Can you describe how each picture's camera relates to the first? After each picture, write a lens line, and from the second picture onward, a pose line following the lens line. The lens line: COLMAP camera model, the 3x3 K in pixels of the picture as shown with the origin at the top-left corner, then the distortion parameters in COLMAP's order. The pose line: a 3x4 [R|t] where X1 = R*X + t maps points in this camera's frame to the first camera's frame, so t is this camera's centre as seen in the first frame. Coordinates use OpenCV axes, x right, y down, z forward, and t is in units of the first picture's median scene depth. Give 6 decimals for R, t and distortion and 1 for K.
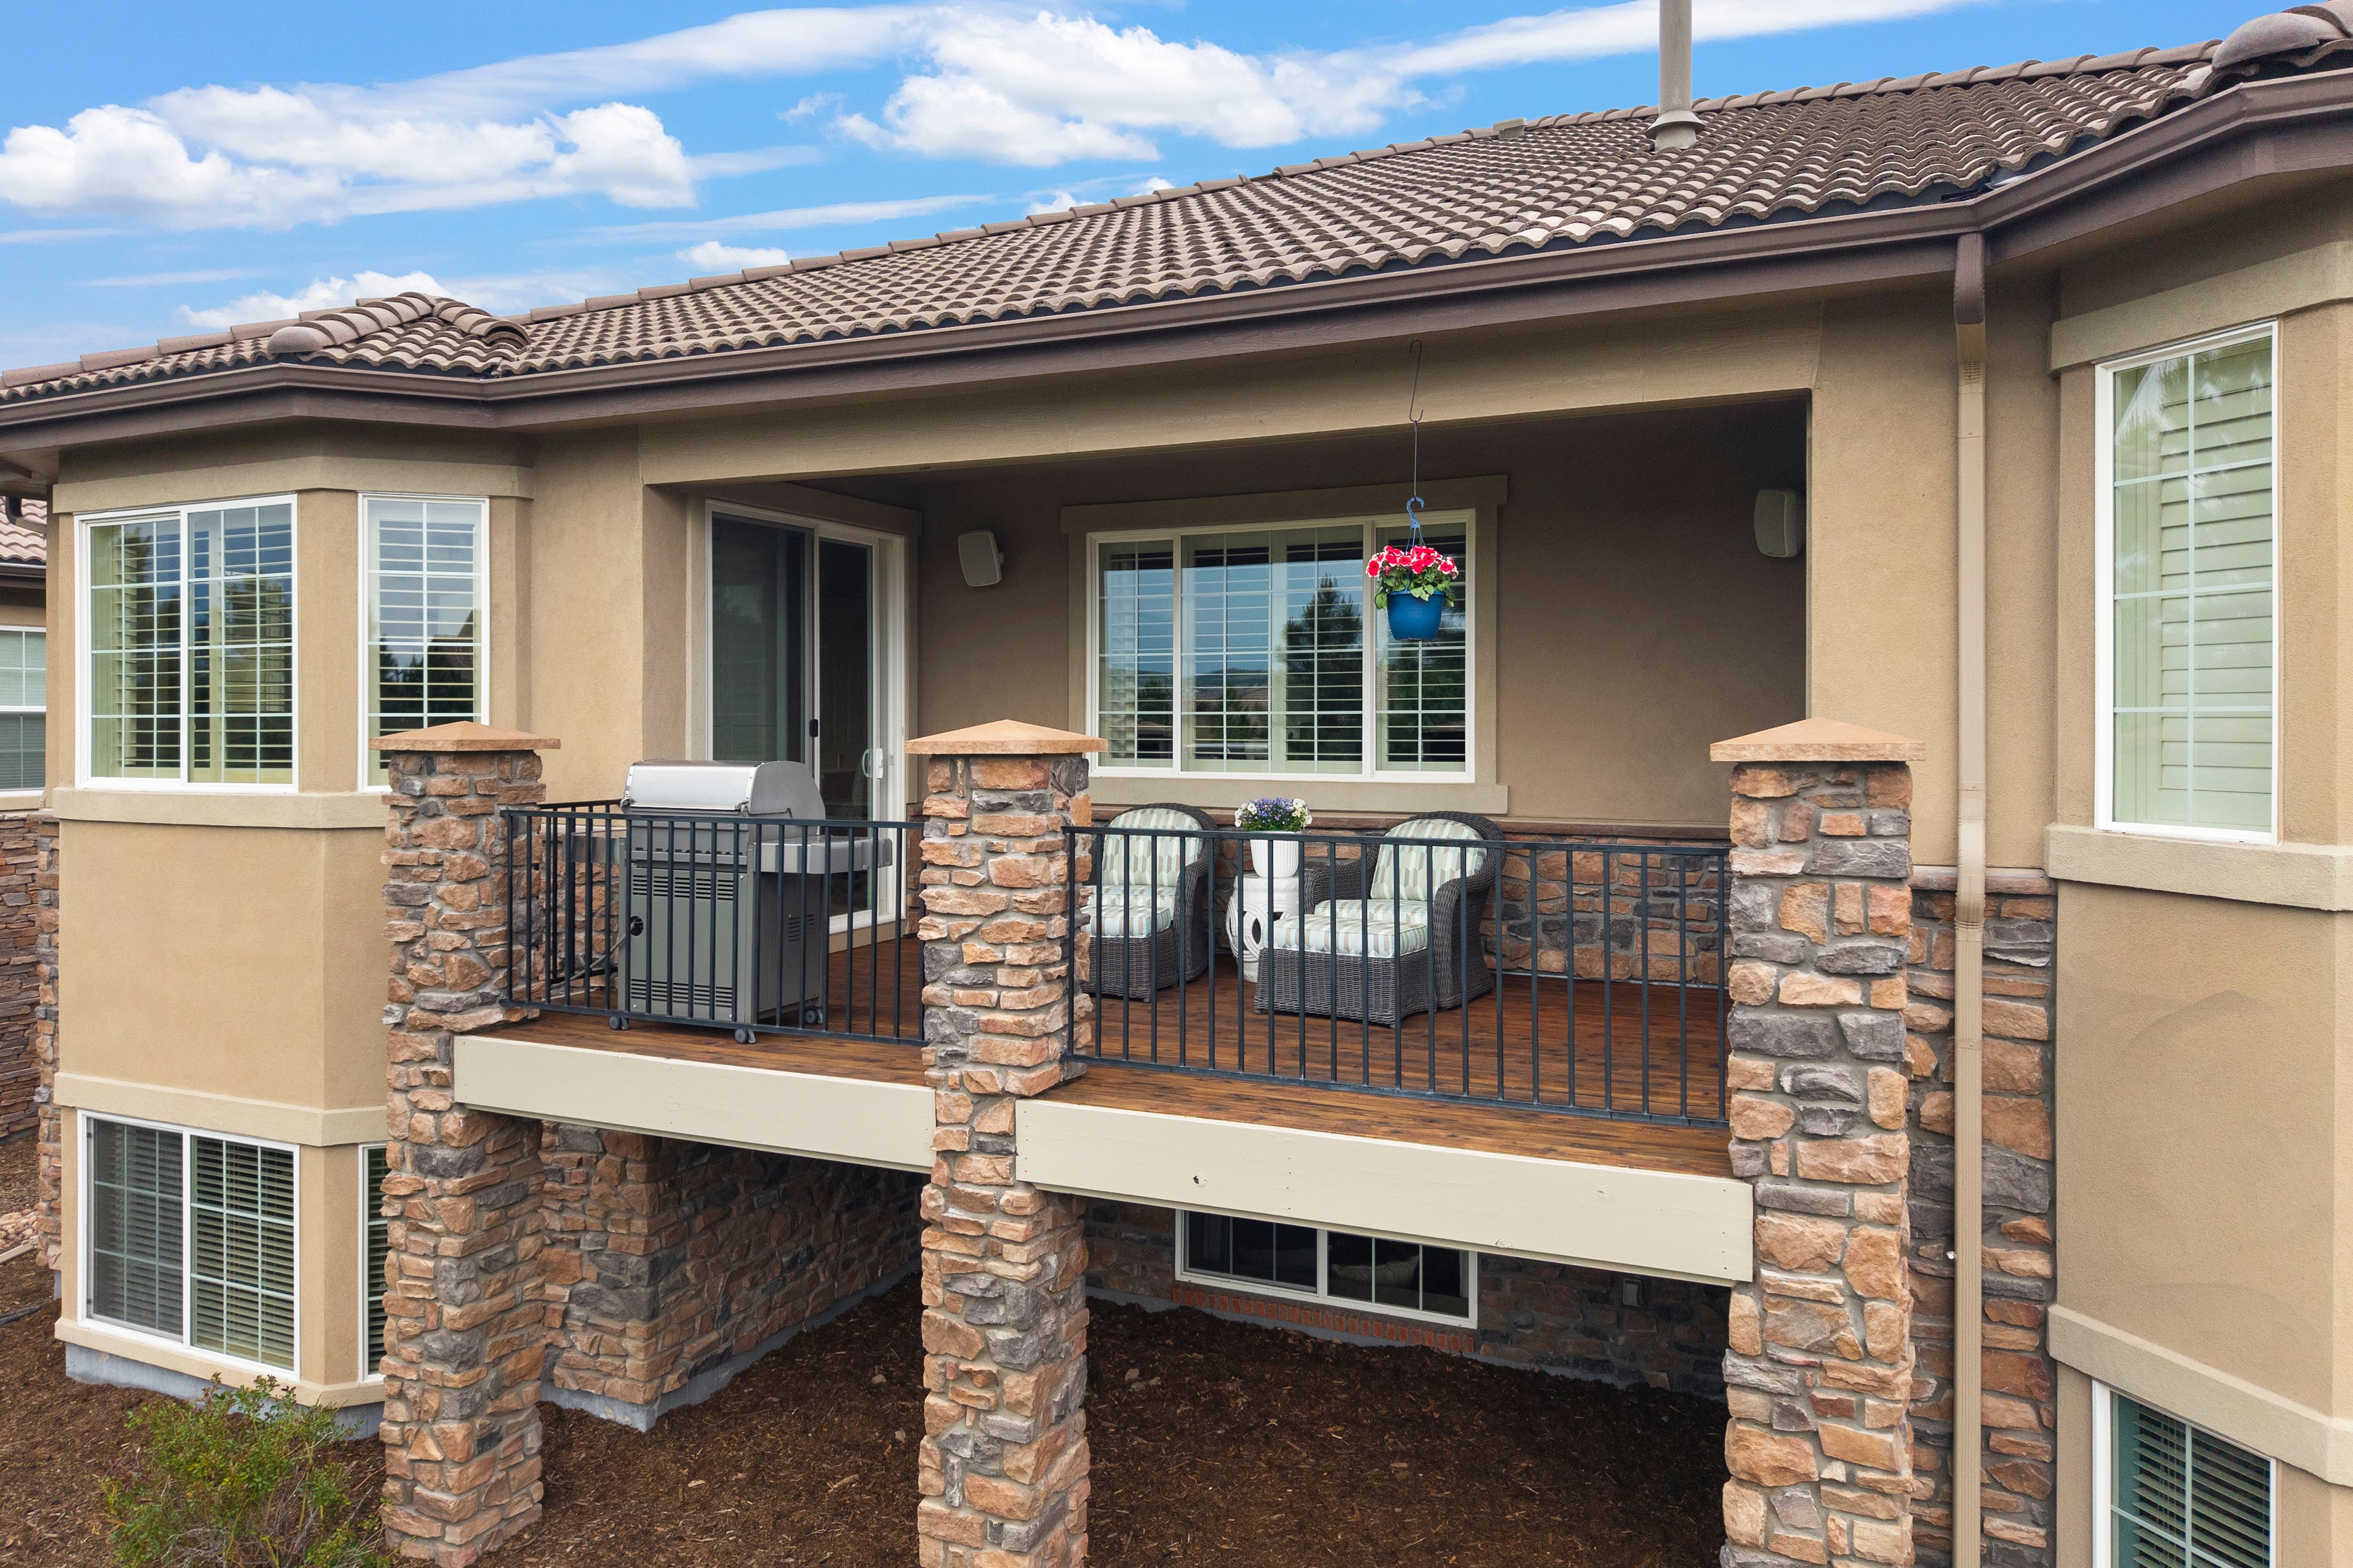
lens RADIAL K [[1789.4, 0, 1176.5], [0, 1789.4, 784.0], [0, 0, 1]] dist [0.111920, -0.226735]
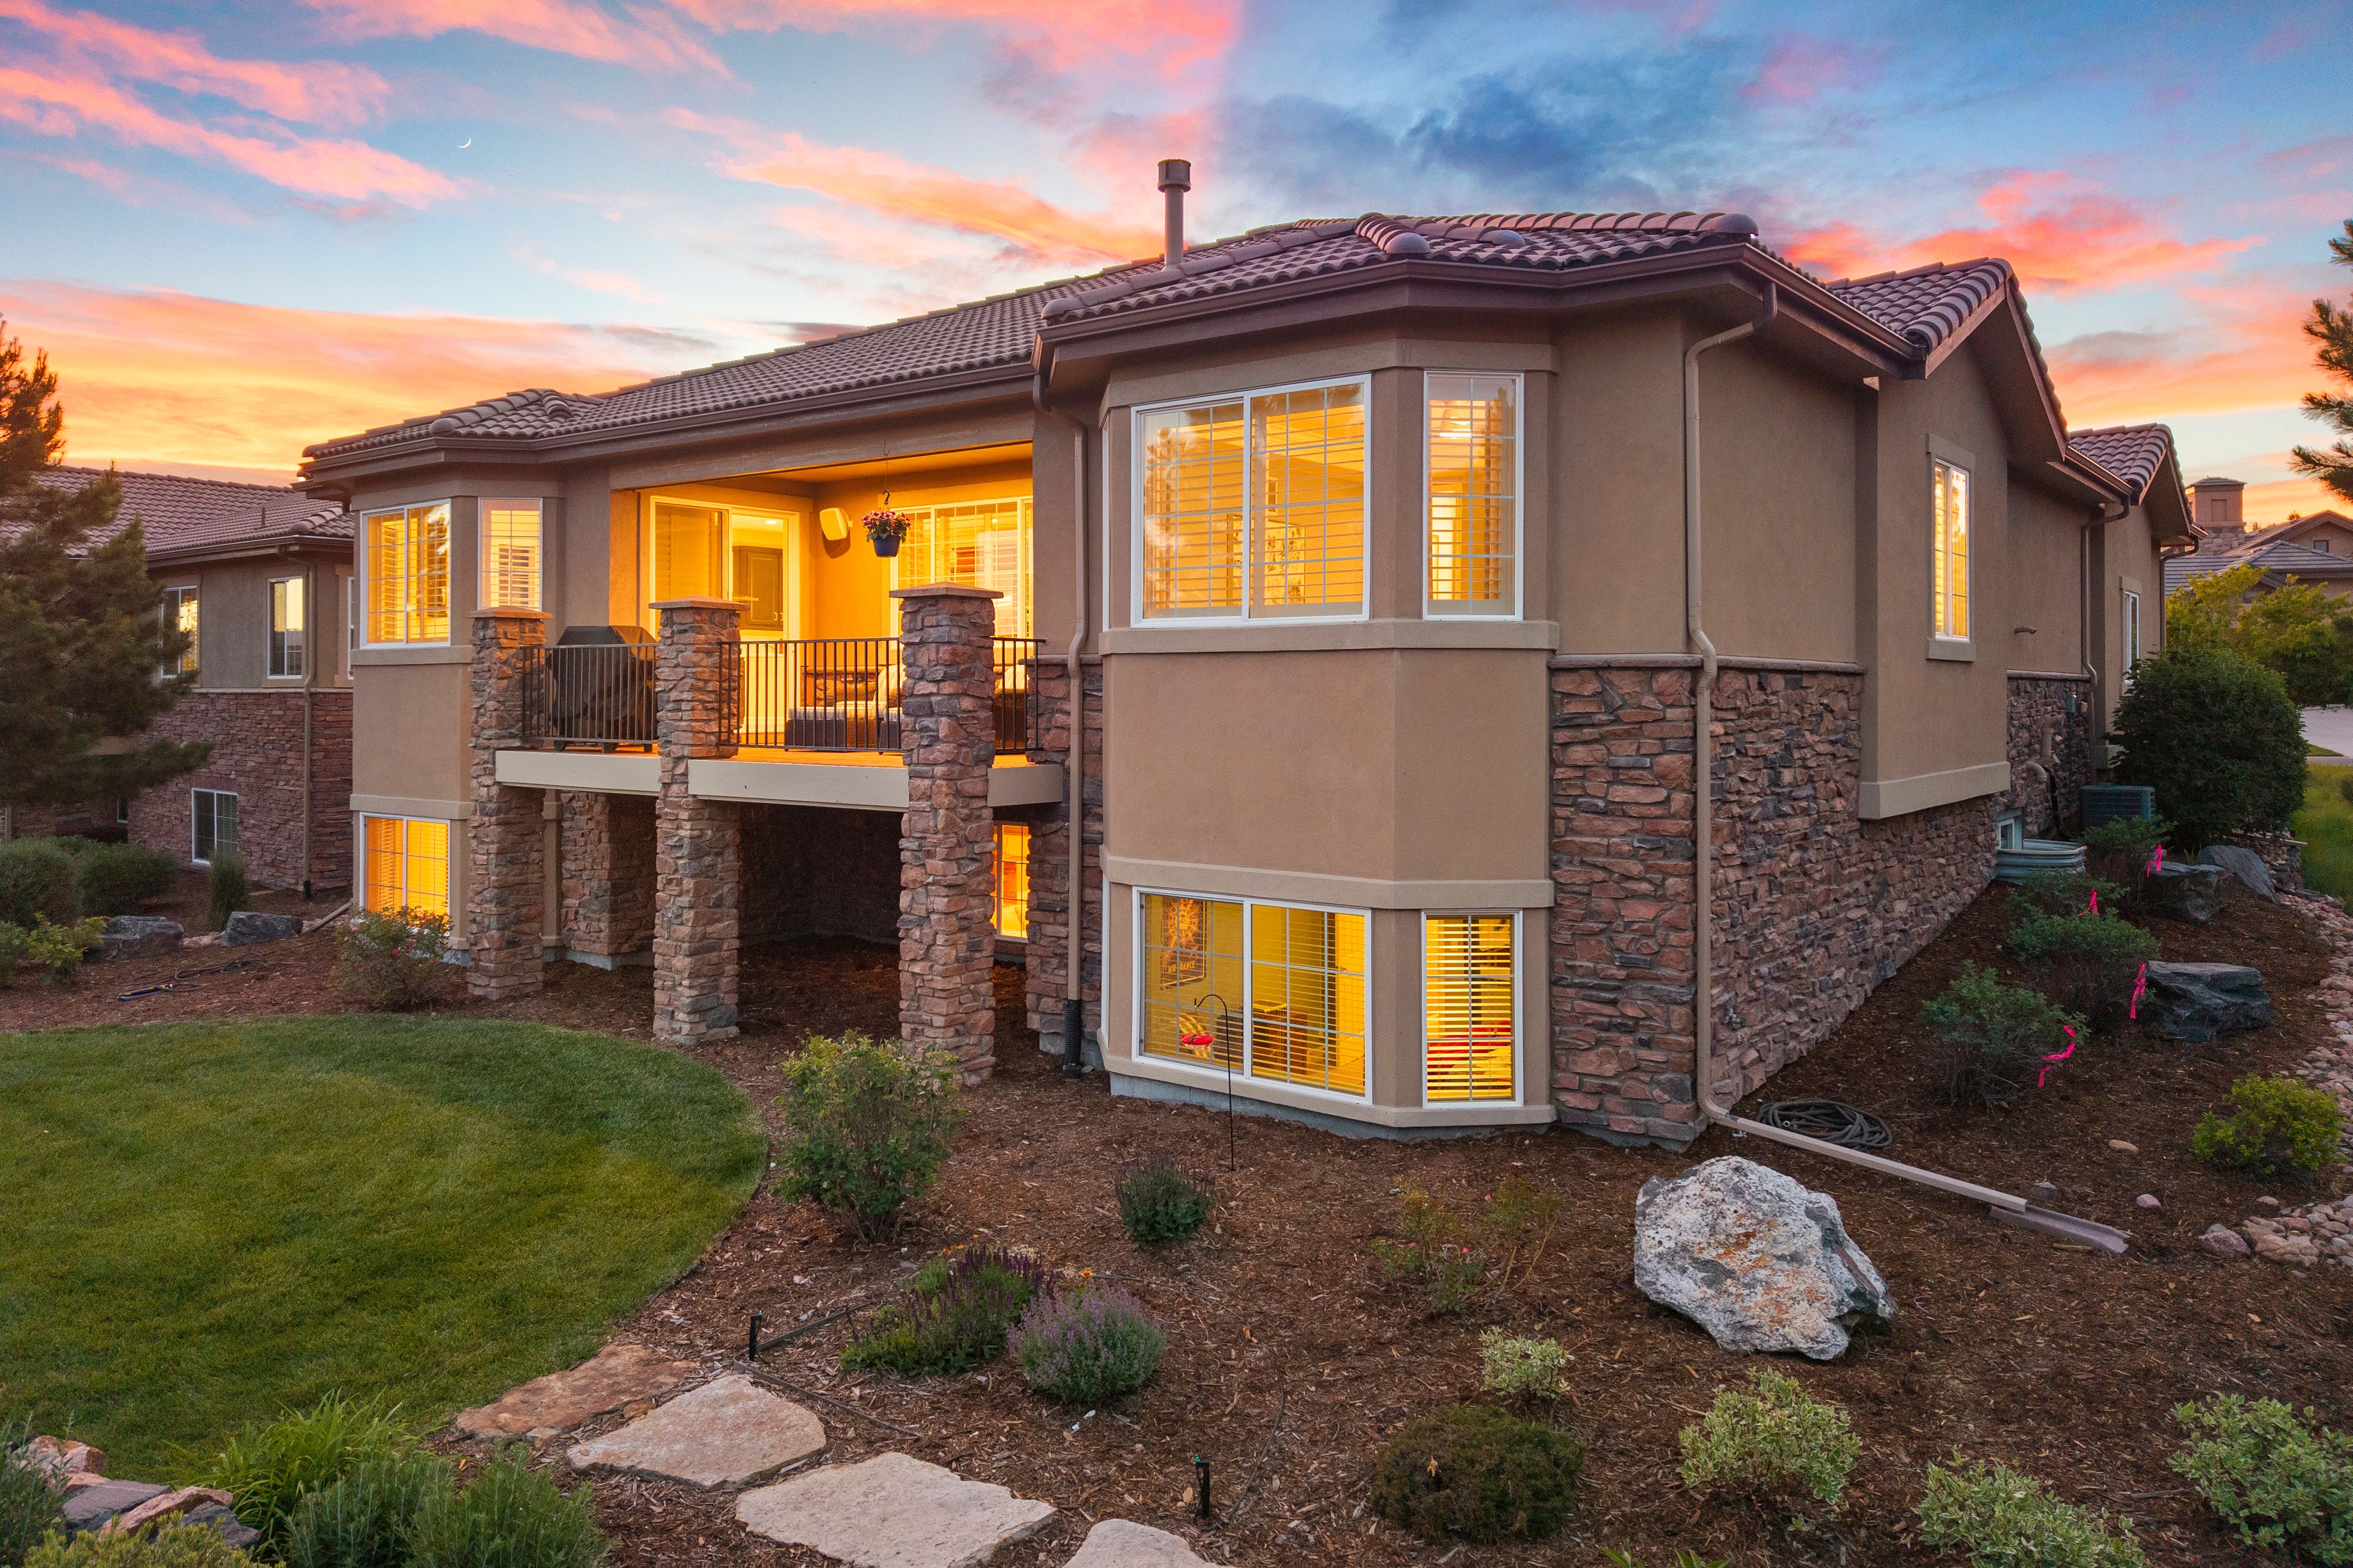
lens RADIAL K [[1657.7, 0, 1163.3], [0, 1657.7, 737.4], [0, 0, 1]] dist [0.005943, -0.002379]
pose [[0.986583, 0.006938, -0.163116, 0.706488], [-0.007583, 0.999966, -0.003329, 0.124921], [0.163087, 0.004522, 0.986601, -0.814853]]
